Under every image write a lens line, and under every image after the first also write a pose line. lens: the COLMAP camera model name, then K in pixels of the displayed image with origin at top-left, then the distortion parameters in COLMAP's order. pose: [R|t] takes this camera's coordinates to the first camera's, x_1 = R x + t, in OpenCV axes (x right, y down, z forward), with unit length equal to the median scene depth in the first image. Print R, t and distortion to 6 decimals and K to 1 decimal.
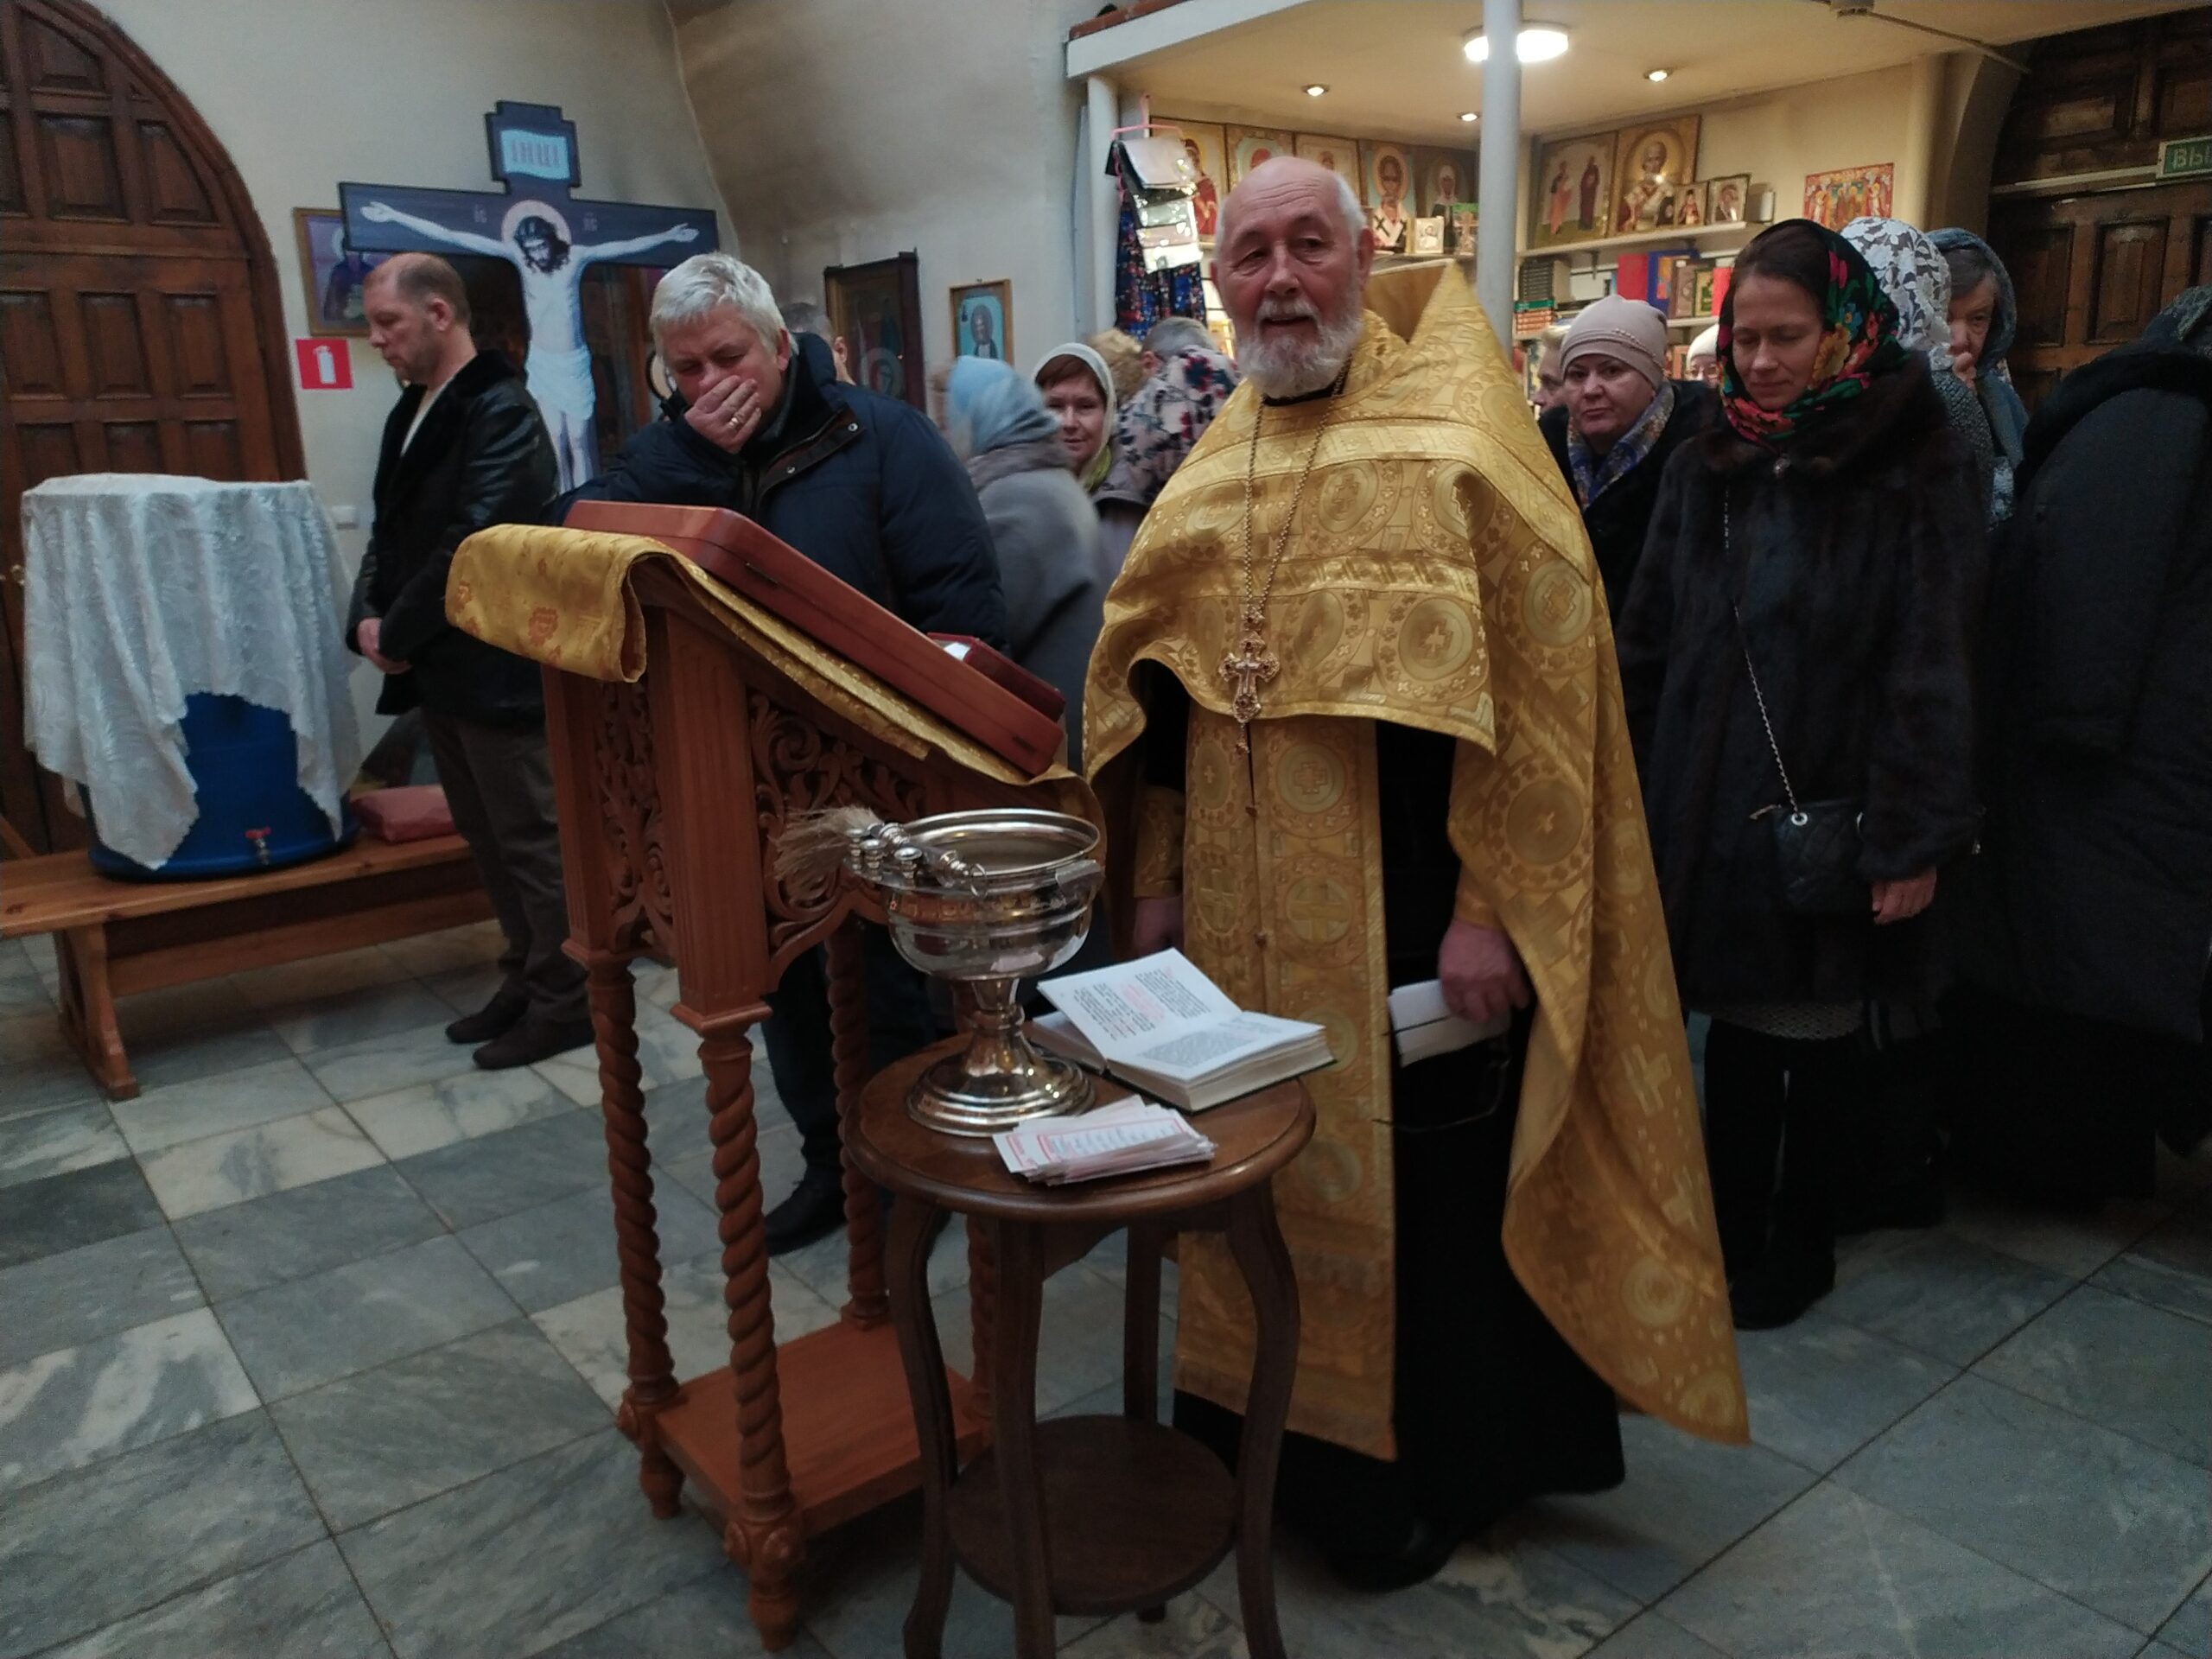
lens RADIAL K [[1628.8, 0, 1139.2], [0, 1628.8, 833.6], [0, 0, 1]] dist [0.039773, -0.038593]
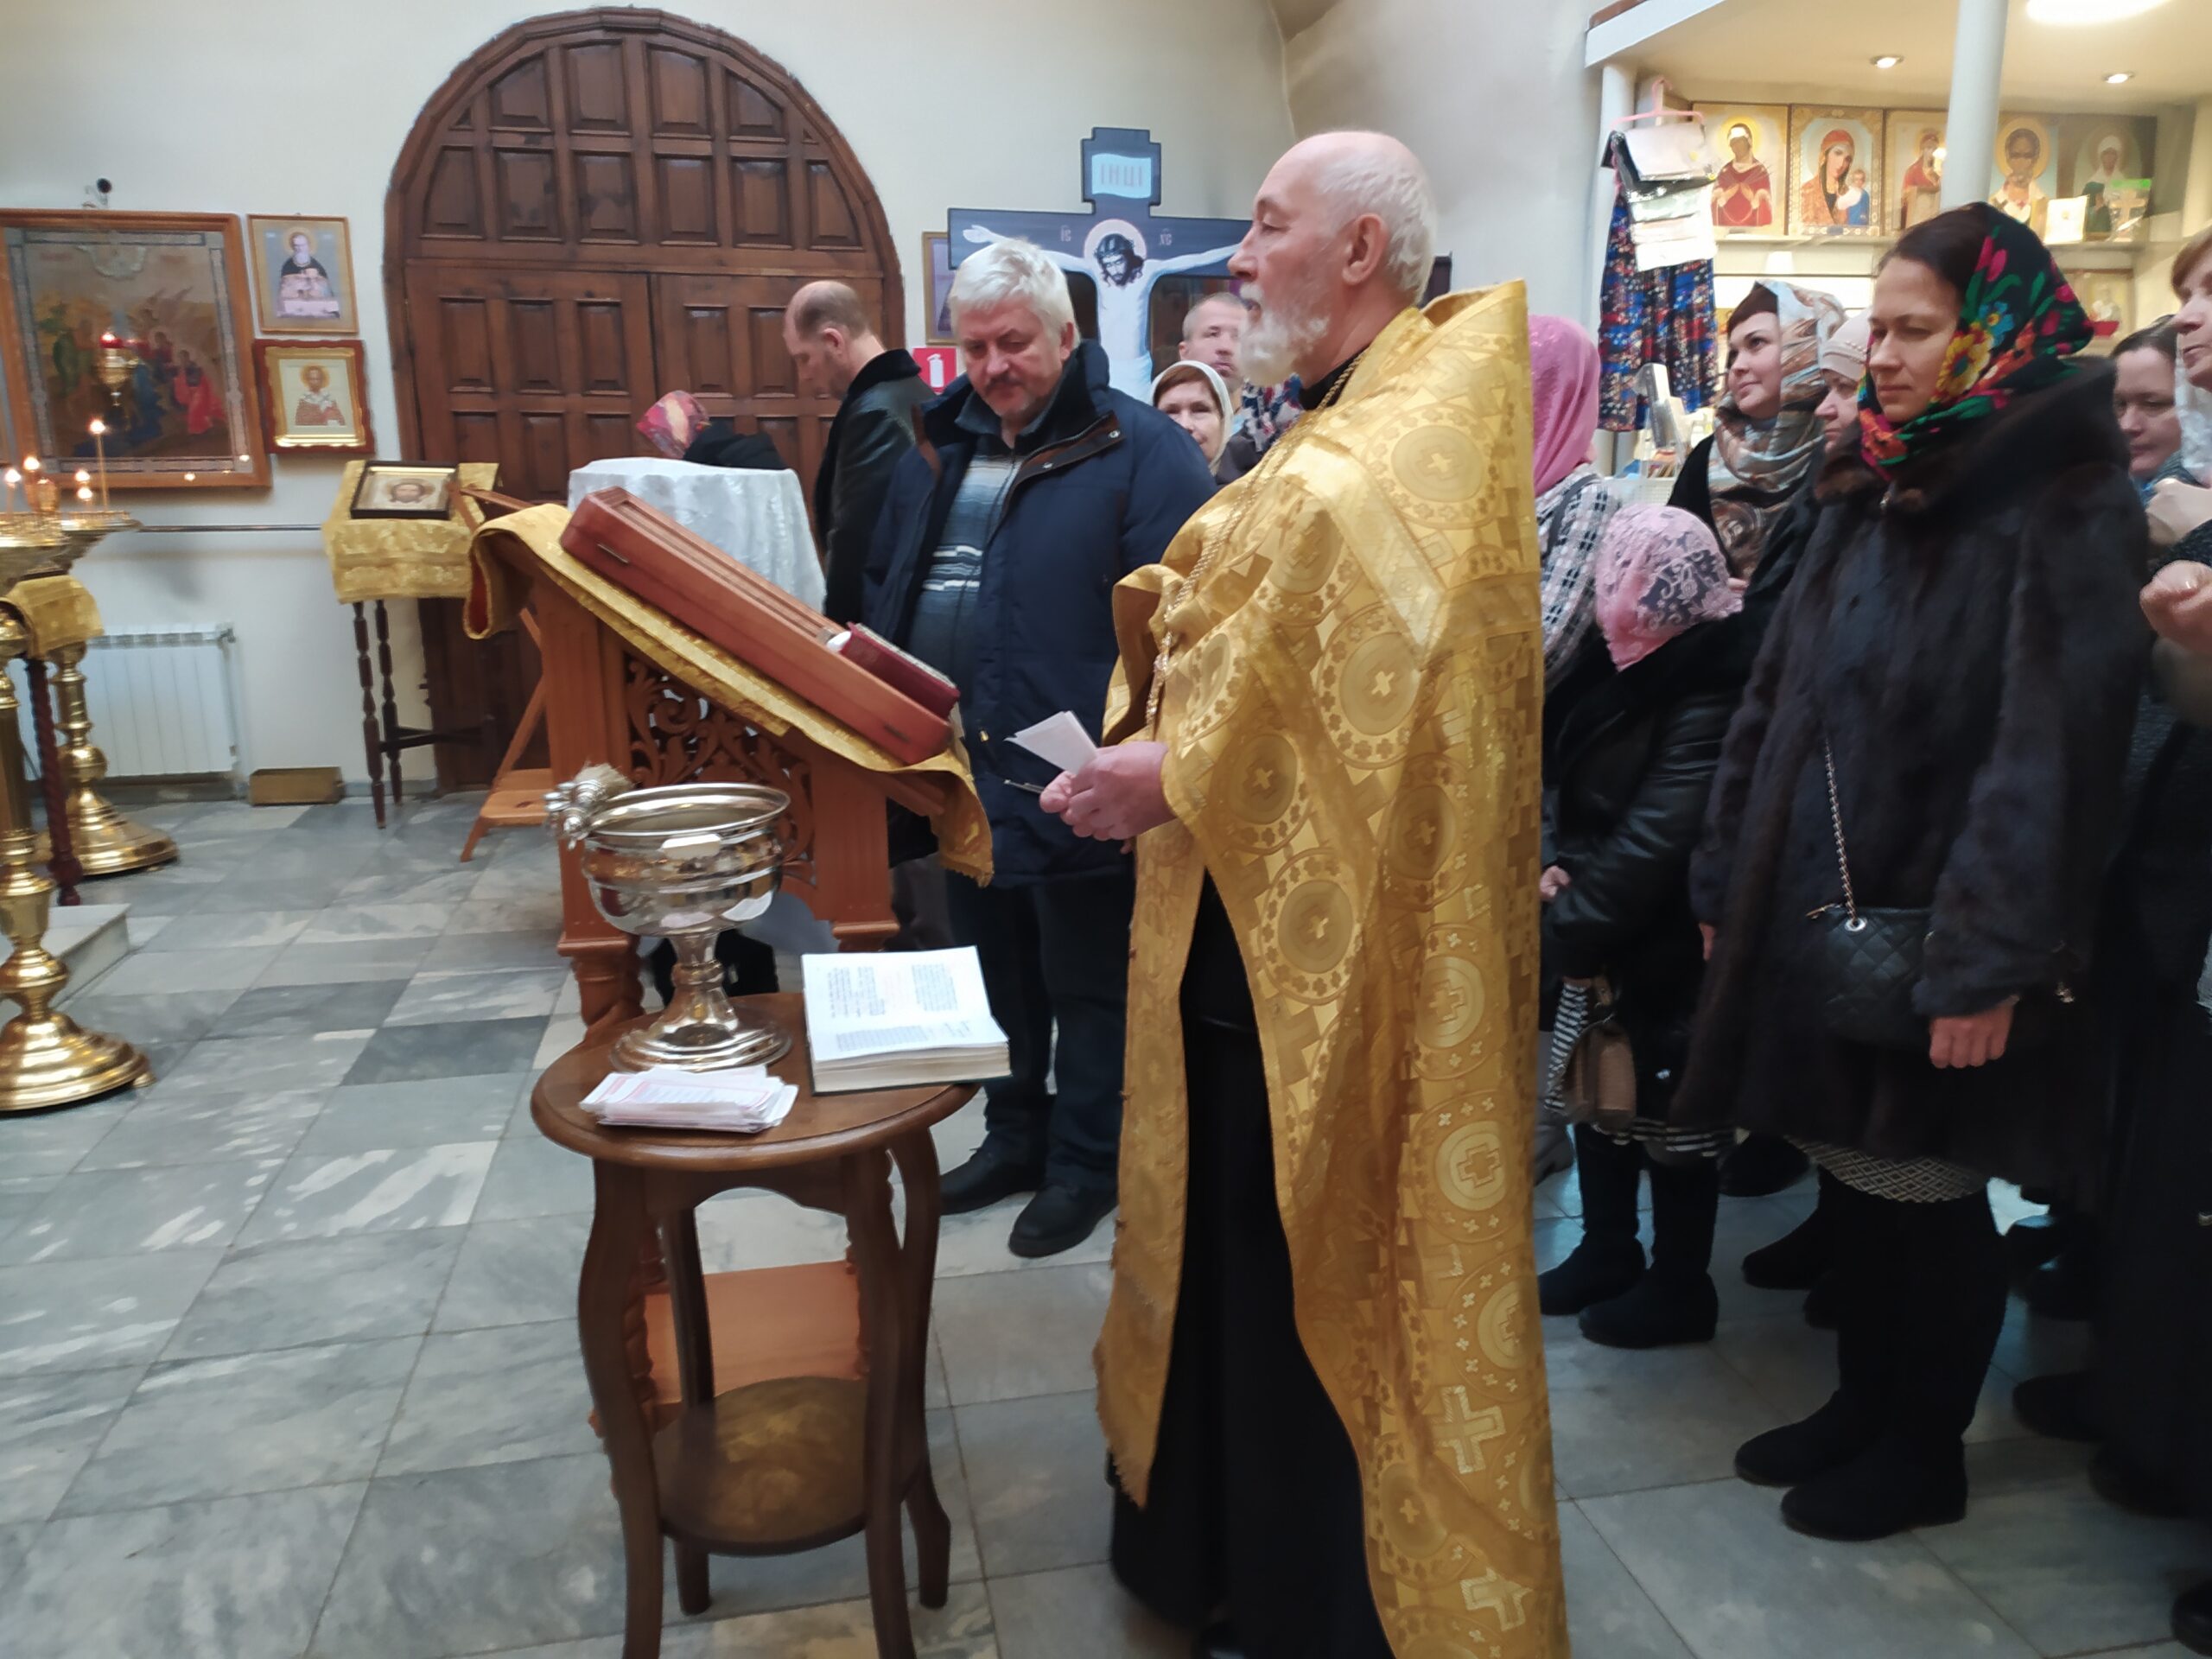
lens RADIAL K [[1665.9, 0, 1189.4], [0, 1665.9, 826.1], [0, 0, 1]] dist [0.078034, -0.068298]
pose [[0.899620, 0.120285, -0.419781, 0.203280], [-0.126202, 0.991909, 0.013764, -0.012454], [0.418040, 0.040595, 0.907521, 0.037739]]
